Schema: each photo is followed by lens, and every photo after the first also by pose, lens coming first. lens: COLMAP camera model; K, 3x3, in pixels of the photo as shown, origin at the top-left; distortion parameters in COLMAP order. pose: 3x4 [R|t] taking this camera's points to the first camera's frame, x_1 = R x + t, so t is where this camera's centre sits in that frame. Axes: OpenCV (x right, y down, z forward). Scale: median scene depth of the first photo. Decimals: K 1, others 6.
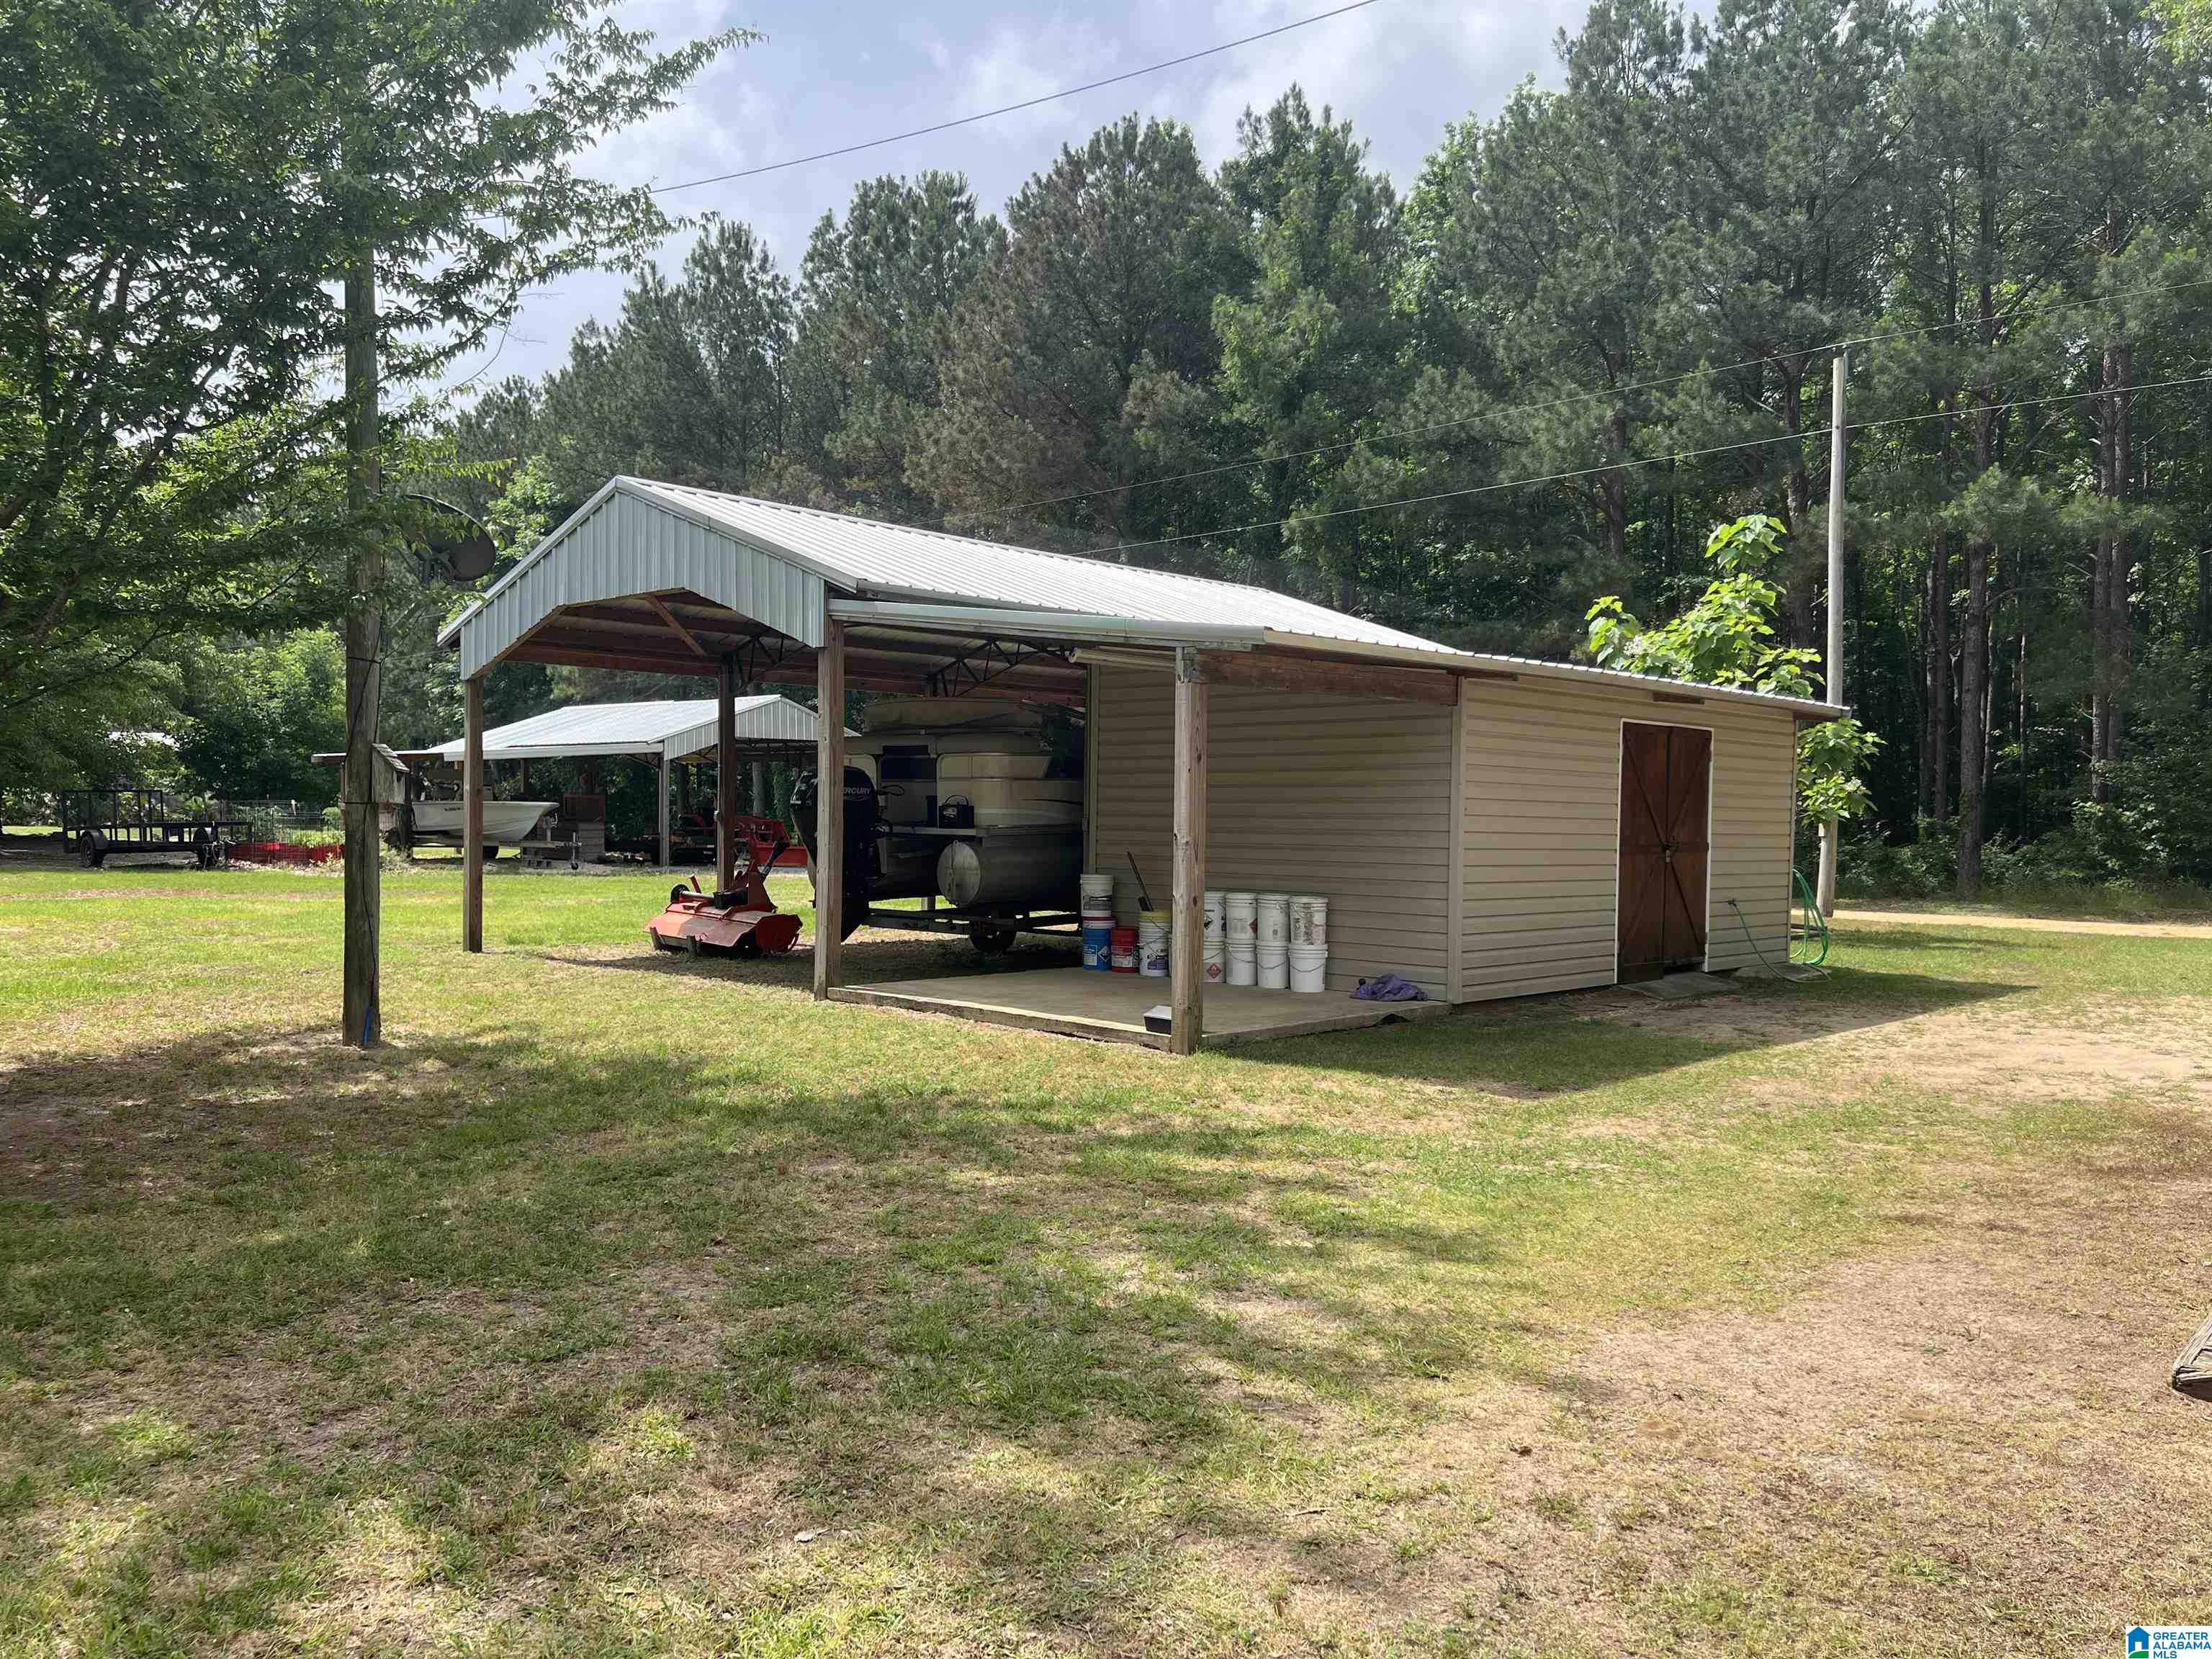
lens RADIAL K [[1660.7, 0, 1094.0], [0, 1660.7, 842.5], [0, 0, 1]] dist [0.019621, -0.008747]
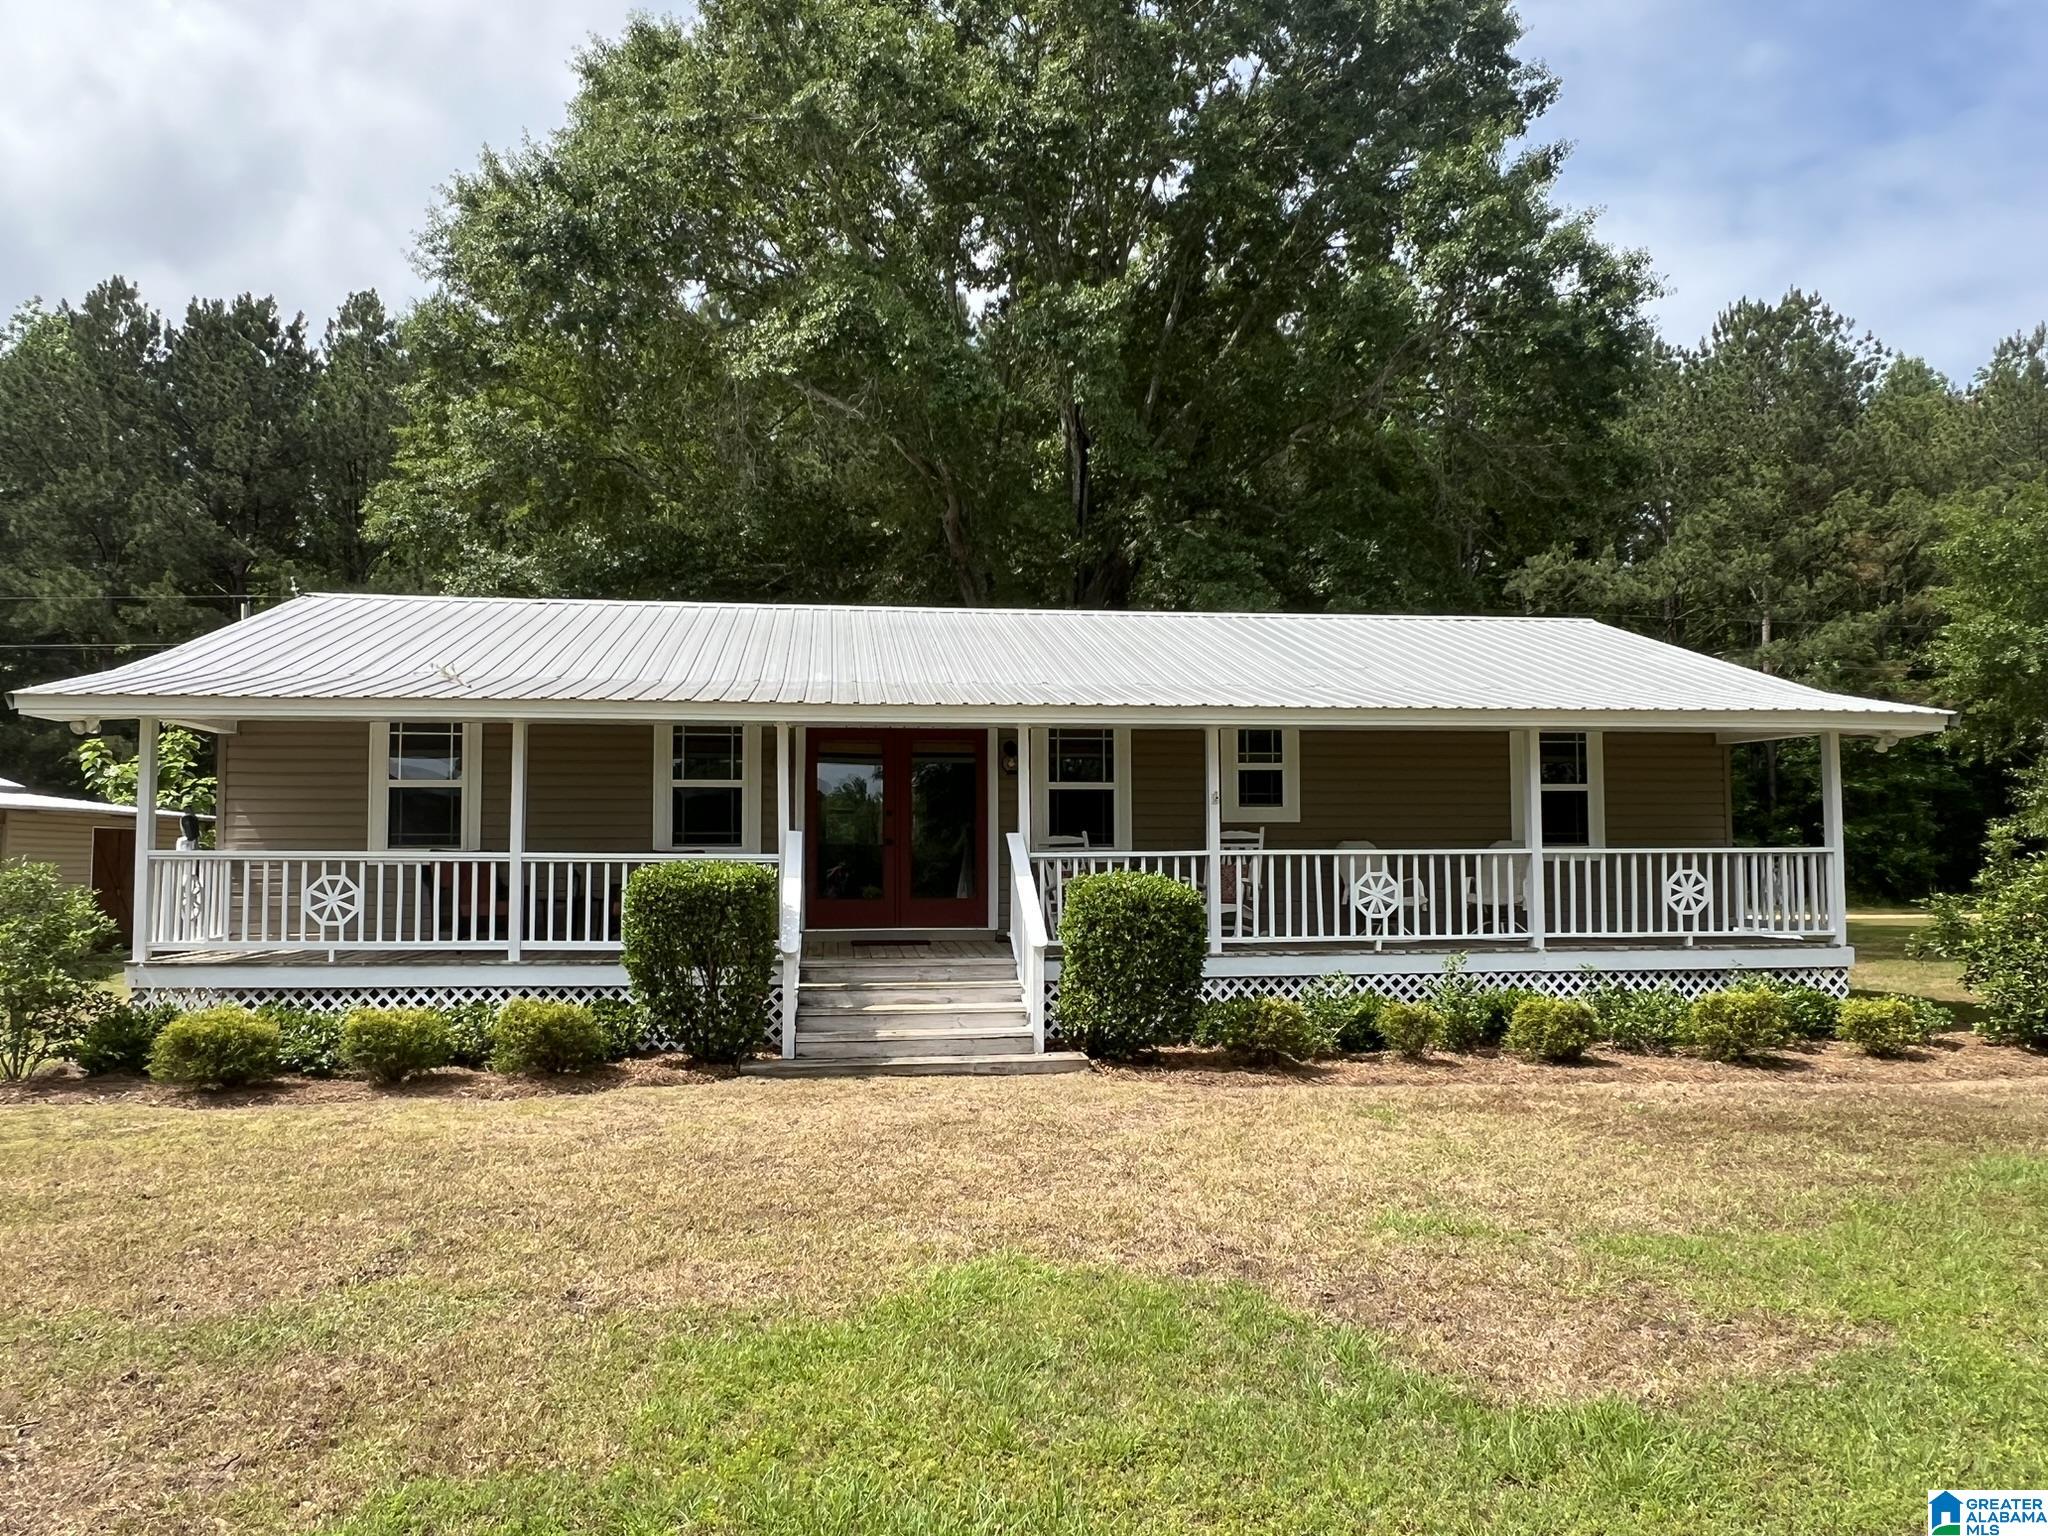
lens RADIAL K [[1424.8, 0, 1025.3], [0, 1424.8, 774.9], [0, 0, 1]] dist [-0.000840, -0.001176]
pose [[0.646182, 0.021072, 0.762892, -0.103671], [0.029553, 0.998178, -0.052602, -0.003815], [-0.762611, 0.056536, 0.644382, -0.370224]]
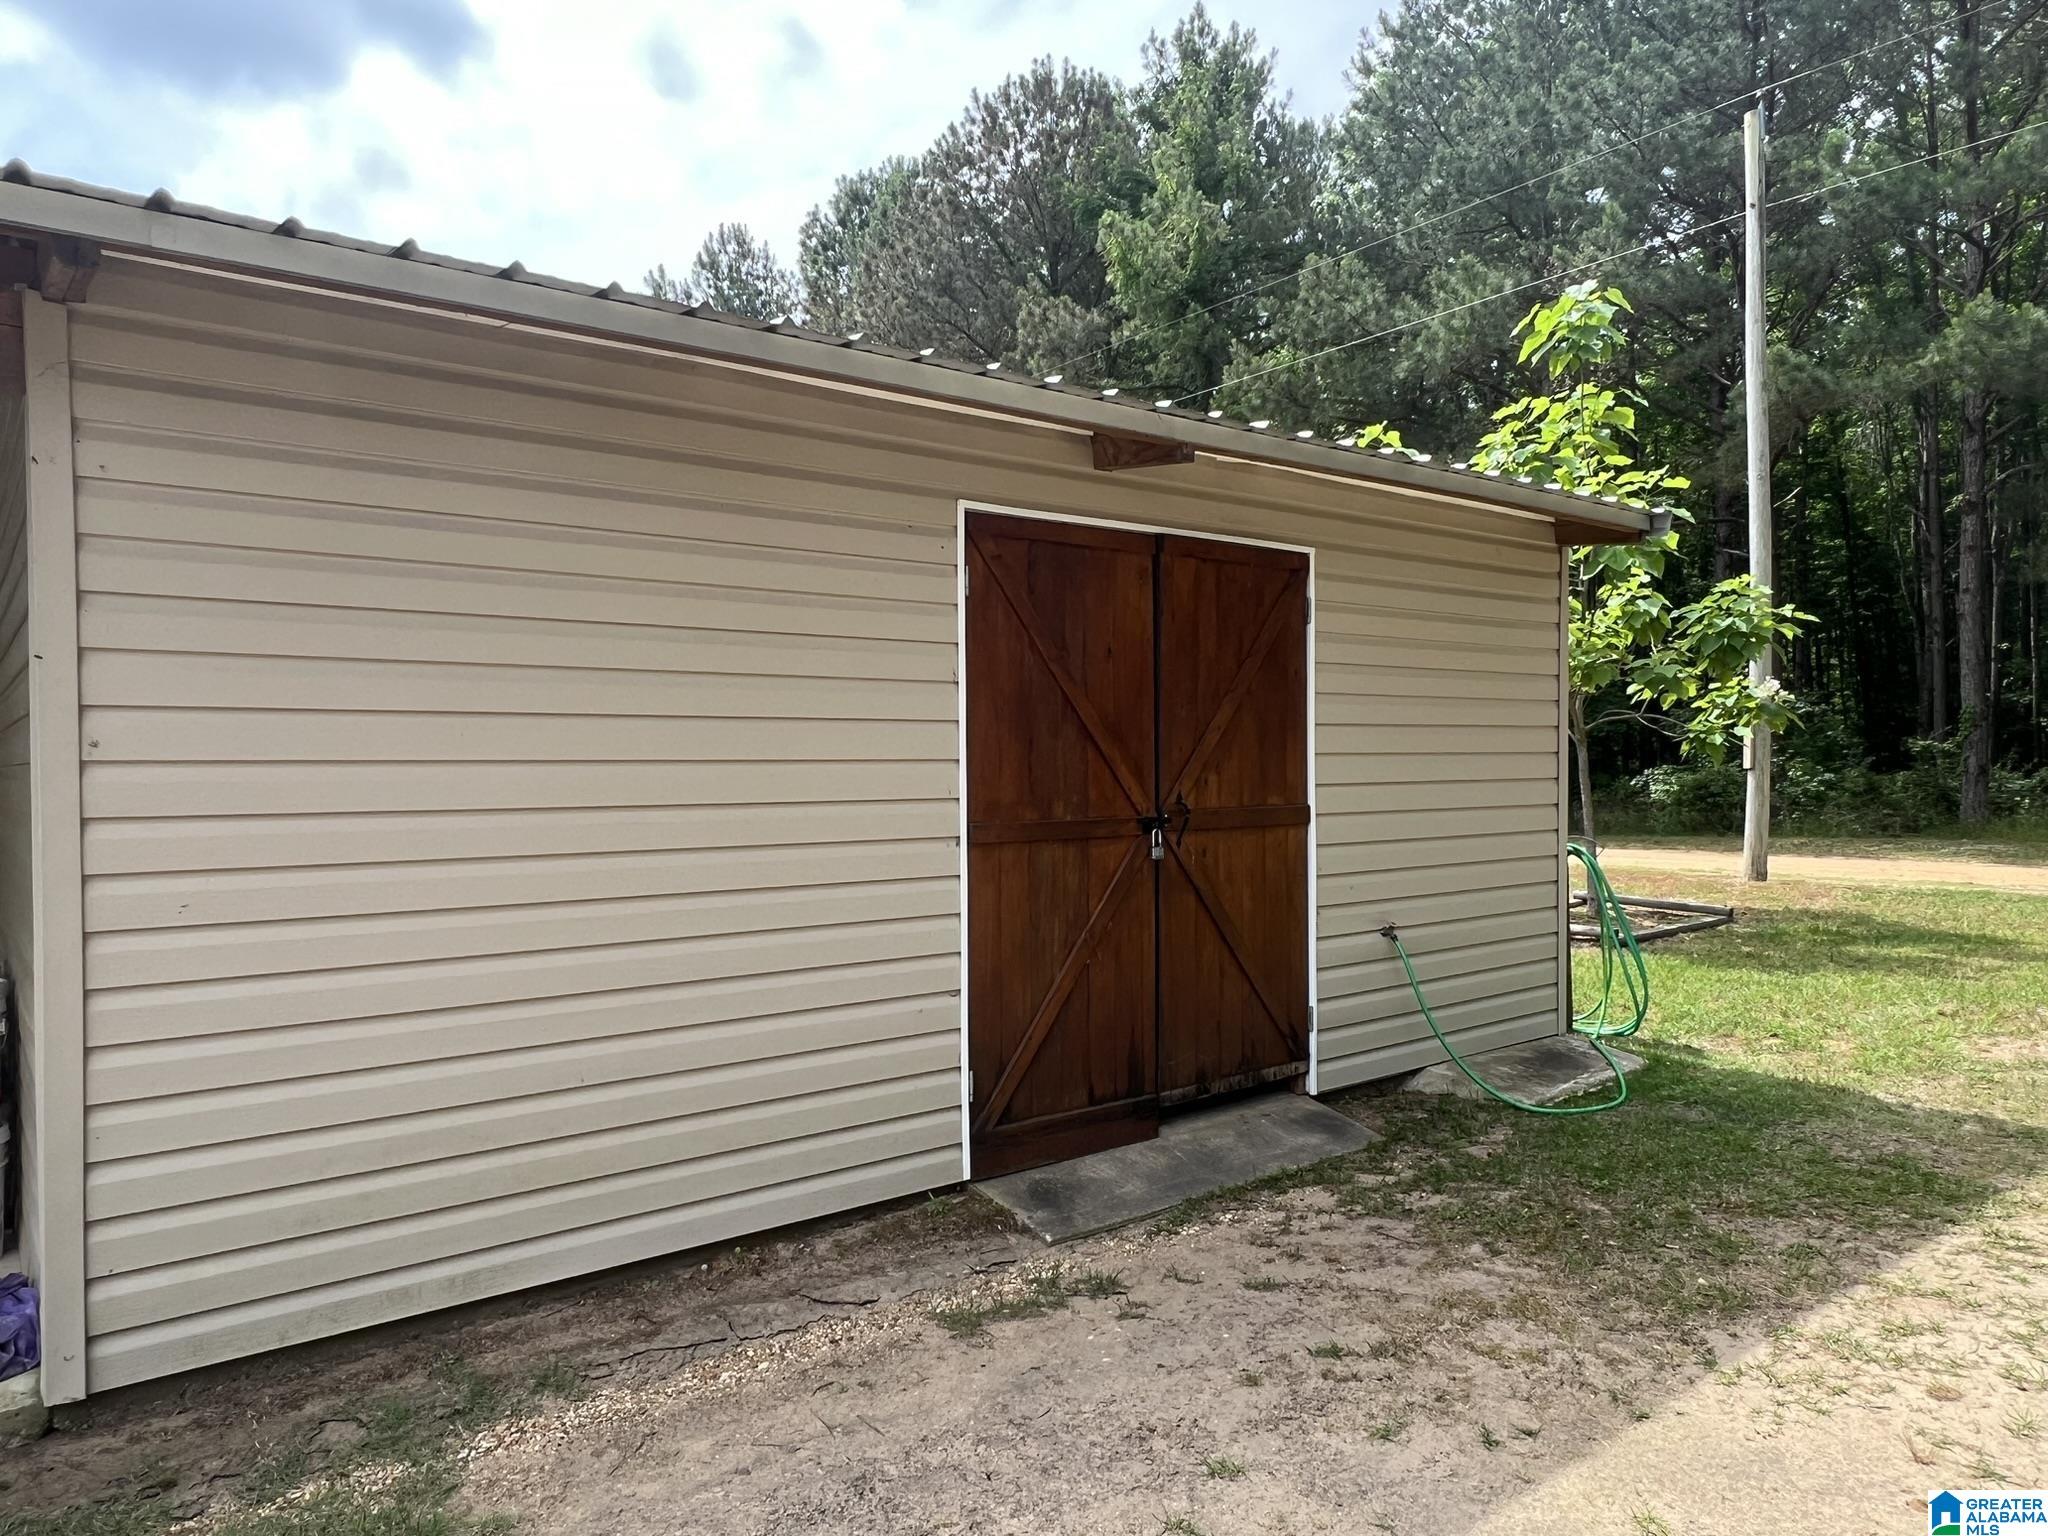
lens RADIAL K [[1378.9, 0, 1025.6], [0, 1378.9, 770.9], [0, 0, 1]] dist [-0.009933, -0.002262]
pose [[0.991575, -0.027483, -0.126581, 0.124957], [0.026166, 0.999585, -0.012058, -0.002460], [0.126860, 0.008645, 0.991883, 0.228691]]
